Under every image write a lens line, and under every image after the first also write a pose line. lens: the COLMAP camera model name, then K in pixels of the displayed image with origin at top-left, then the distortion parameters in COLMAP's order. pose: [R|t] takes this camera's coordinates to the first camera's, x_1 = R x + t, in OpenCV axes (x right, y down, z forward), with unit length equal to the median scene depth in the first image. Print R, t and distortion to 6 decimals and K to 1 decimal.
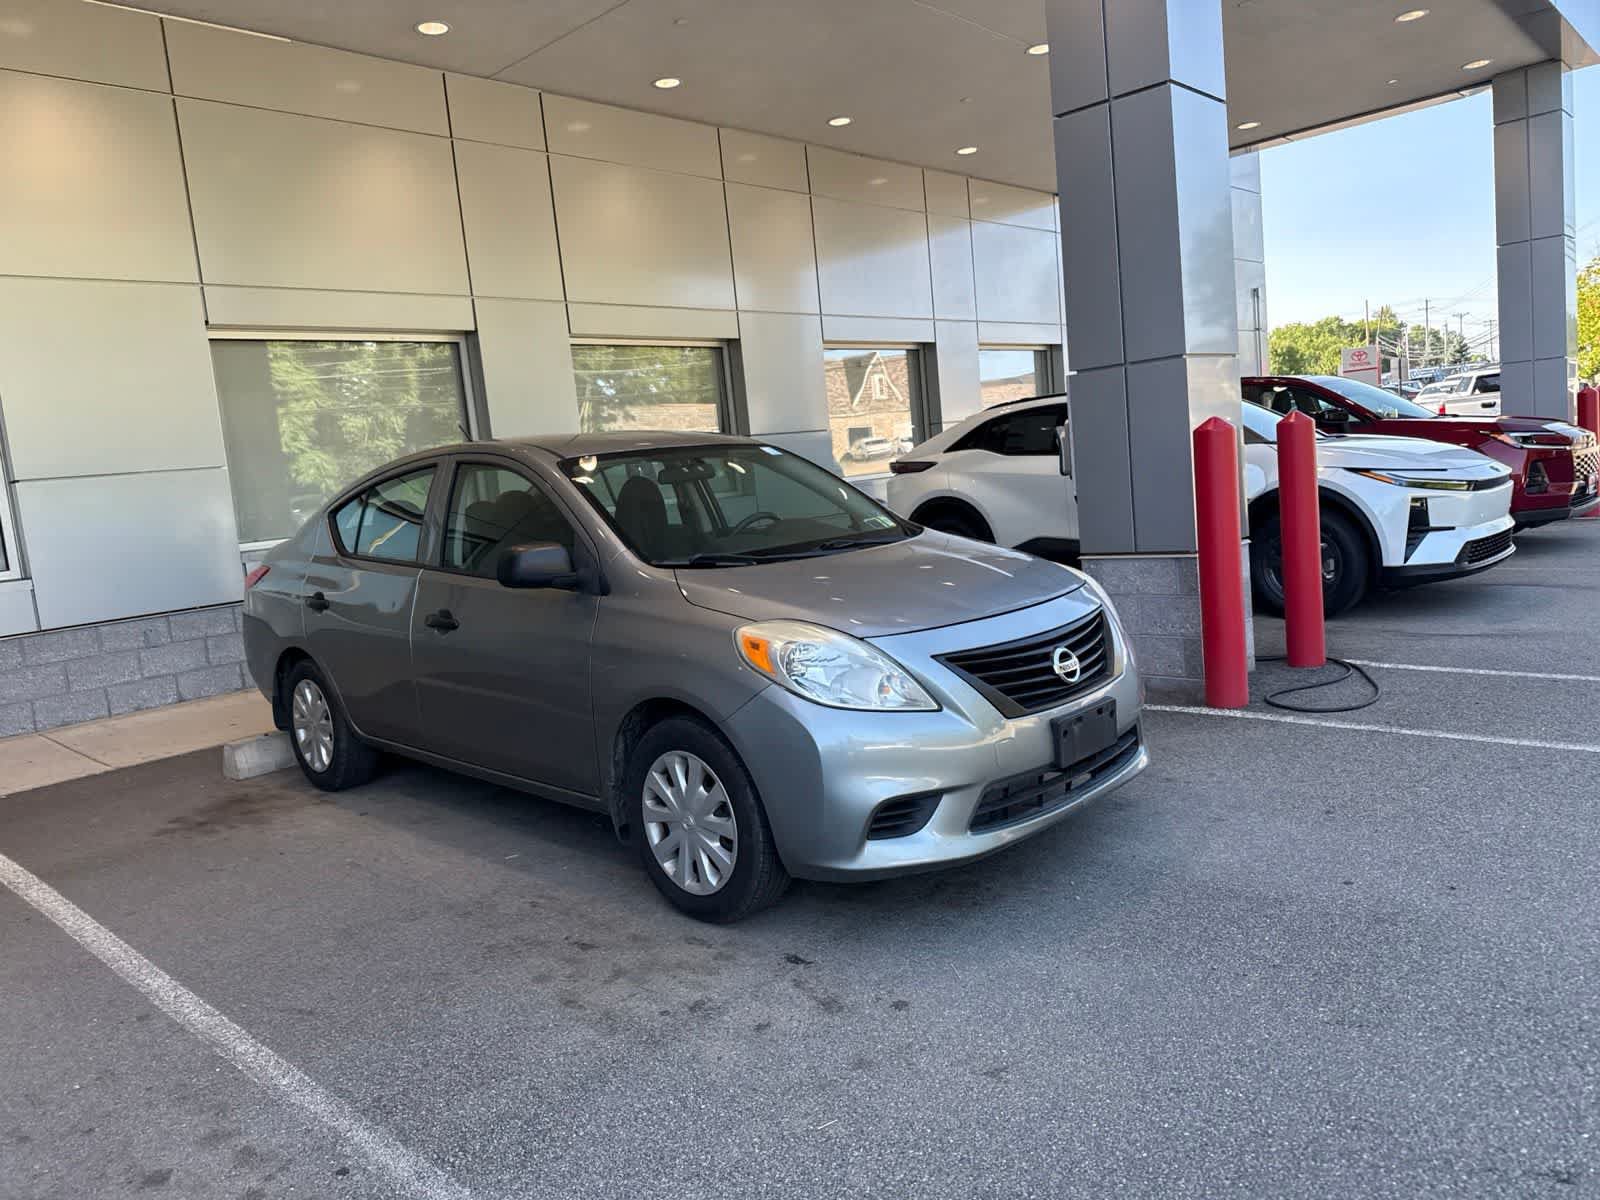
lens RADIAL K [[1125.0, 0, 806.0], [0, 1125.0, 593.9], [0, 0, 1]] dist [0.042927, -0.058380]
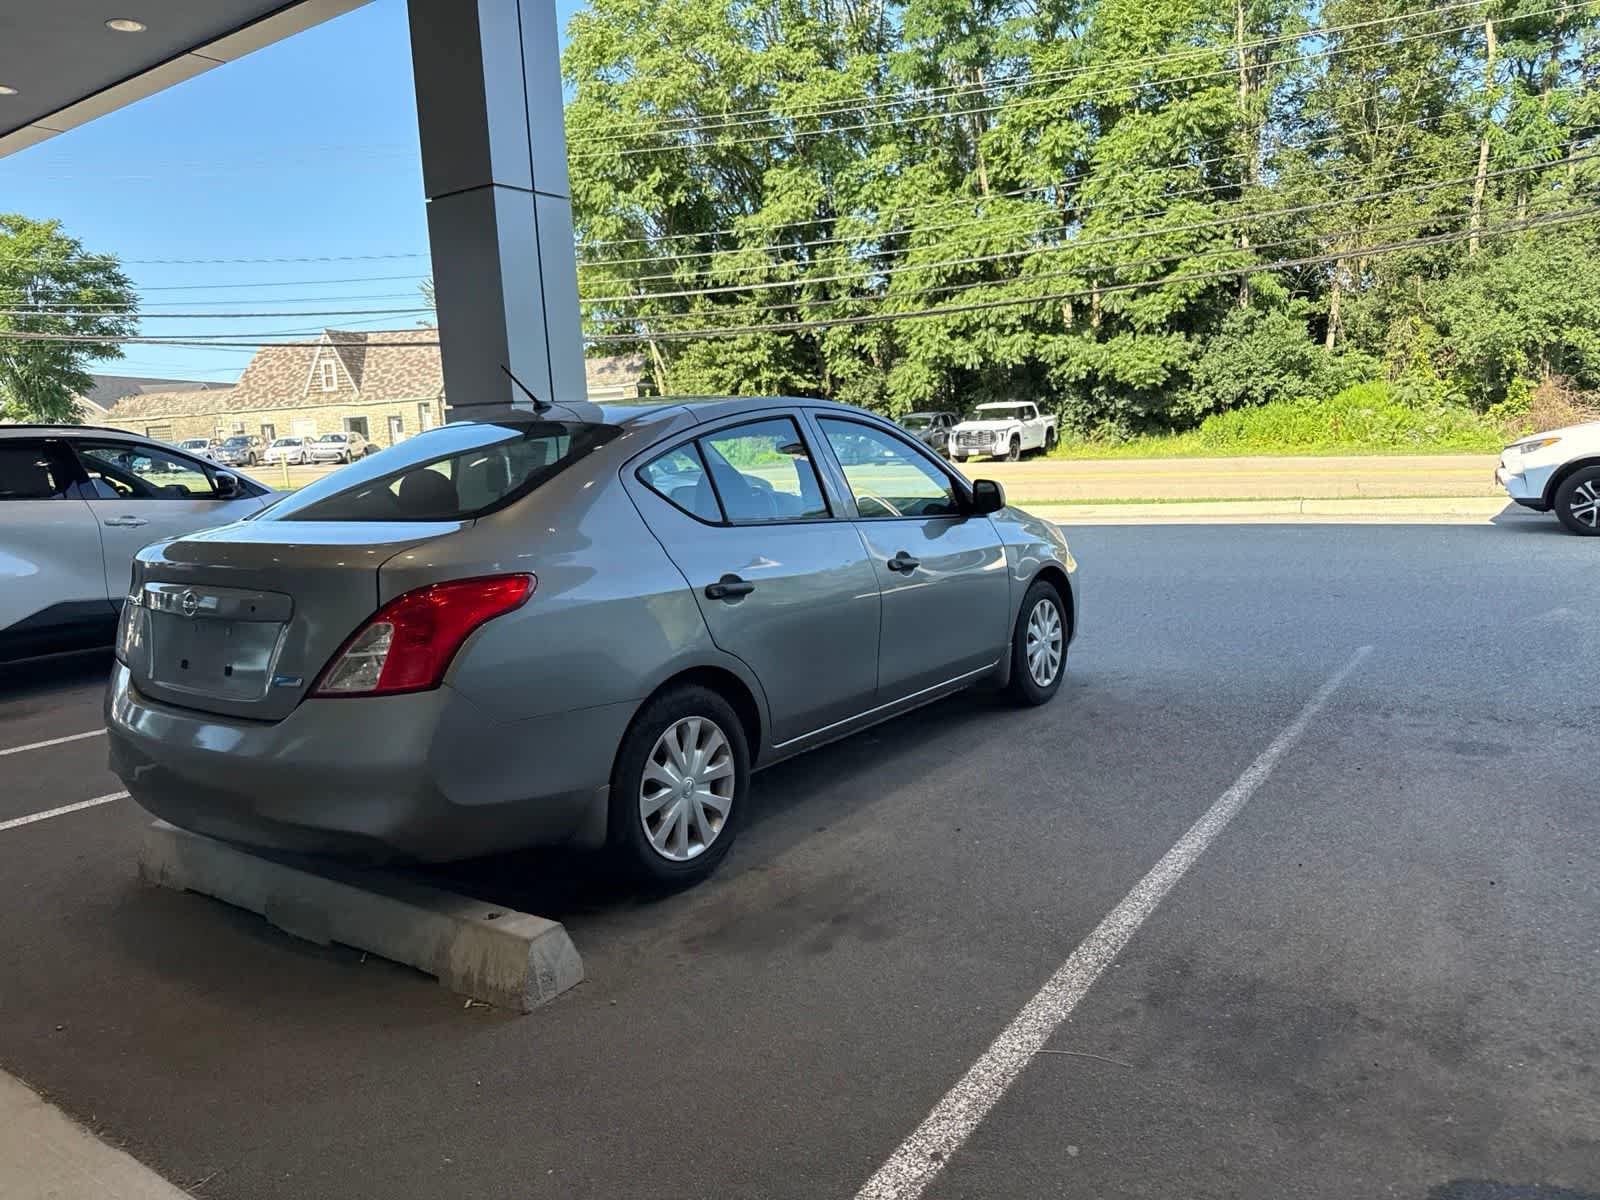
lens RADIAL K [[1125.0, 0, 810.3], [0, 1125.0, 595.2], [0, 0, 1]] dist [0.042927, -0.058380]
pose [[-0.151347, -0.039572, 0.987688, -1.527792], [0.175744, 0.982202, 0.066282, -0.034685], [-0.972732, 0.183612, -0.141699, 1.408849]]
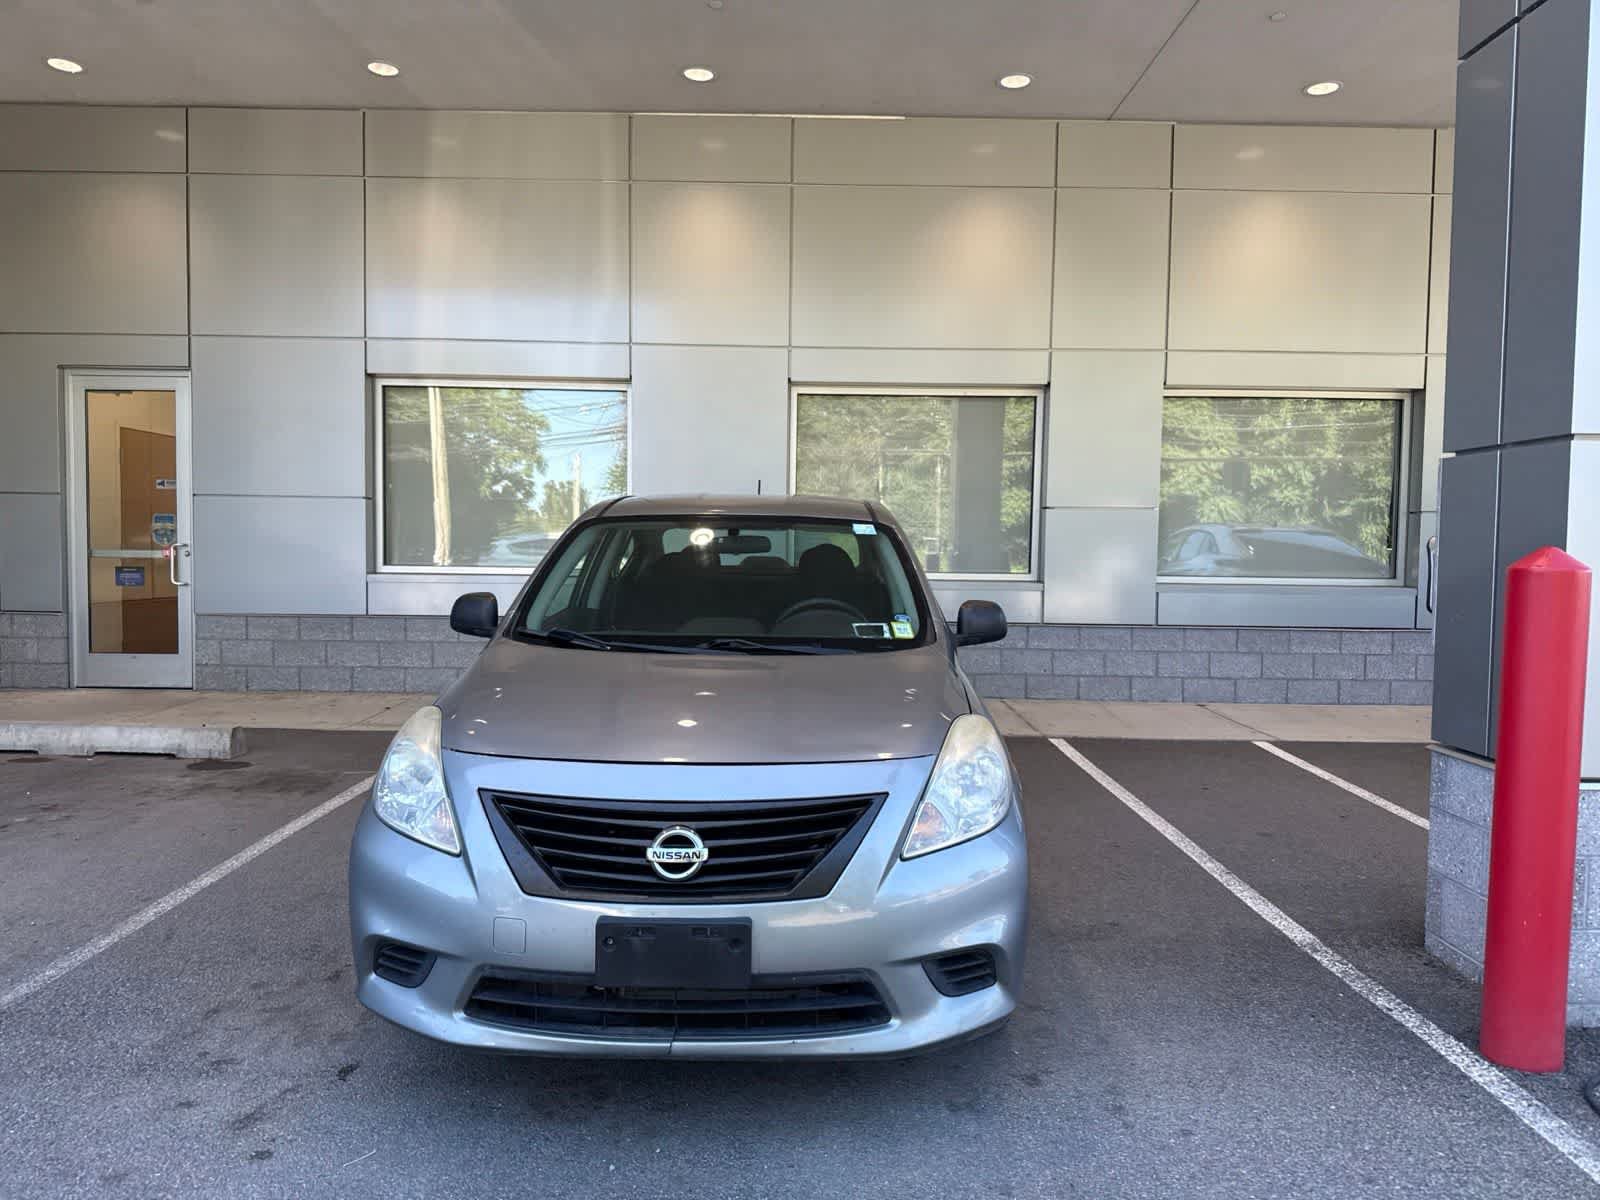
lens RADIAL K [[1125.0, 0, 808.1], [0, 1125.0, 600.7], [0, 0, 1]] dist [0.042927, -0.058380]
pose [[0.685128, 0.139622, -0.714916, 0.710648], [-0.162493, 0.986021, 0.036846, -0.125179], [0.710067, 0.090925, 0.698239, 0.482041]]
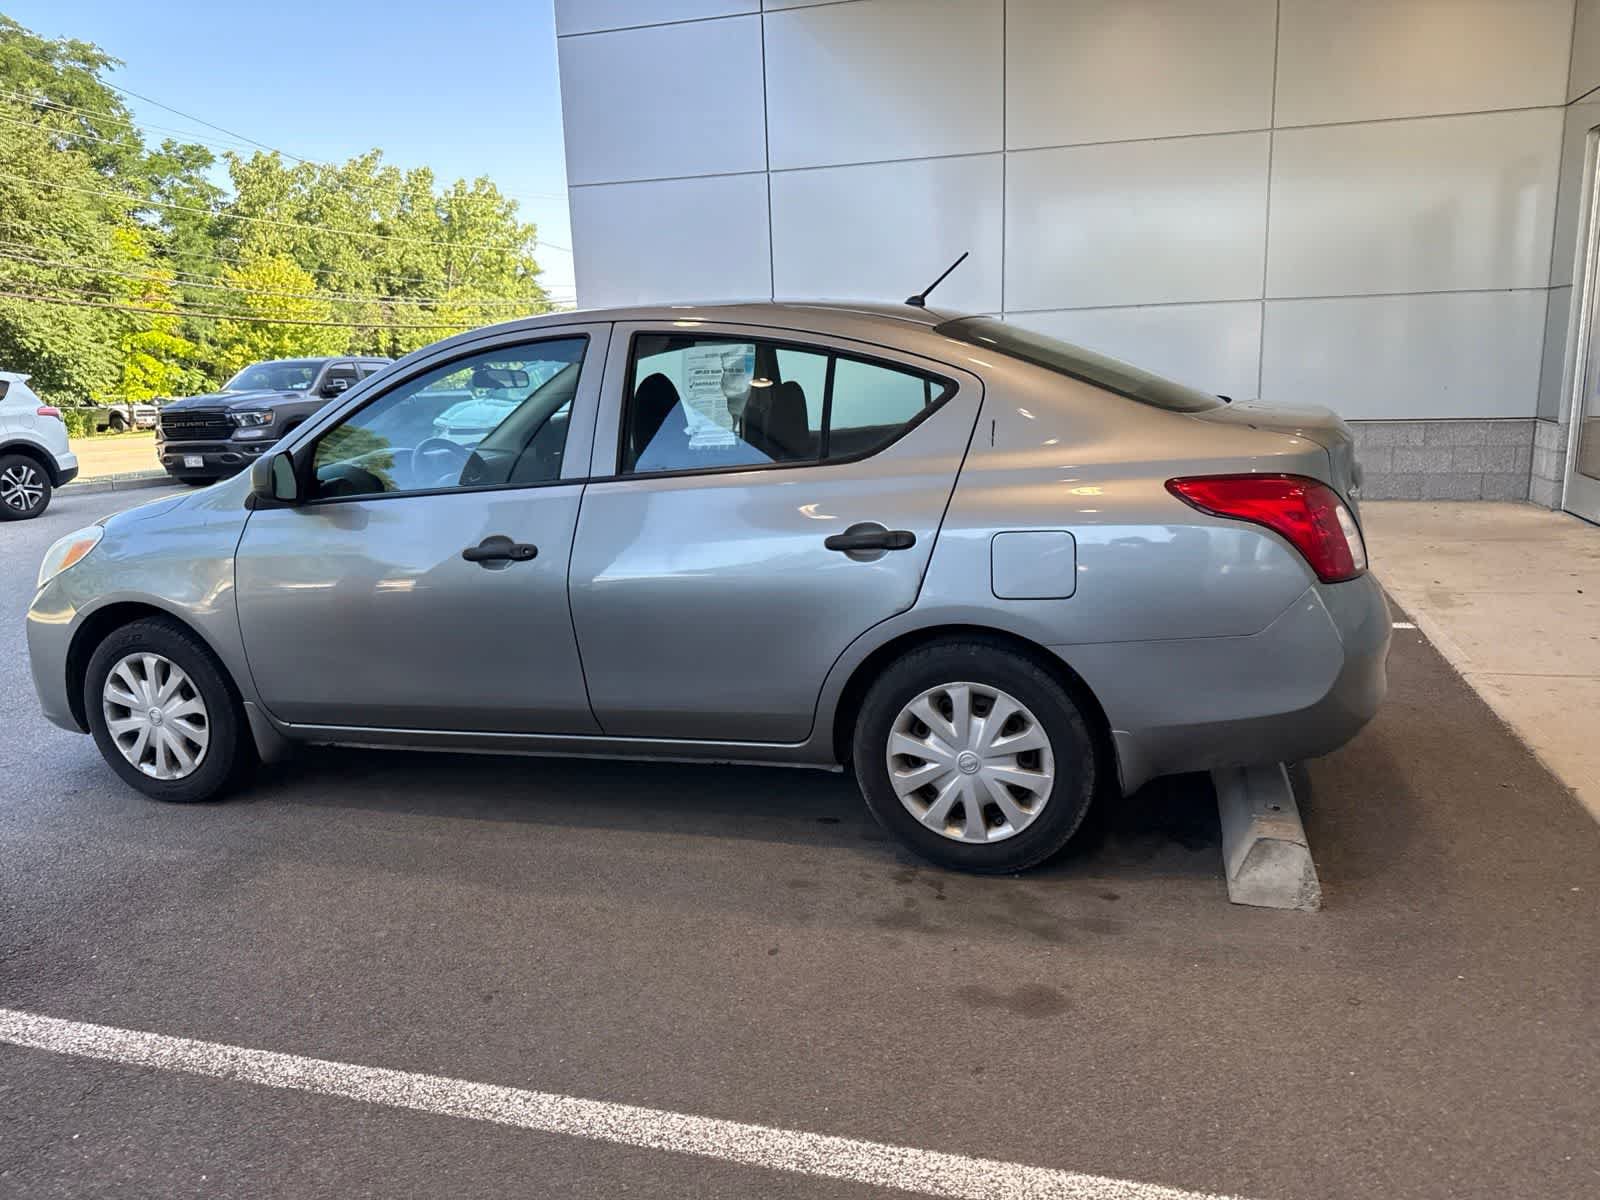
lens RADIAL K [[1125.0, 0, 808.6], [0, 1125.0, 586.9], [0, 0, 1]] dist [0.042927, -0.058380]
pose [[-0.887194, 0.213729, -0.408909, 0.093091], [0.068653, 0.937527, 0.341073, -0.290131], [0.456260, 0.274525, -0.846441, 2.301671]]
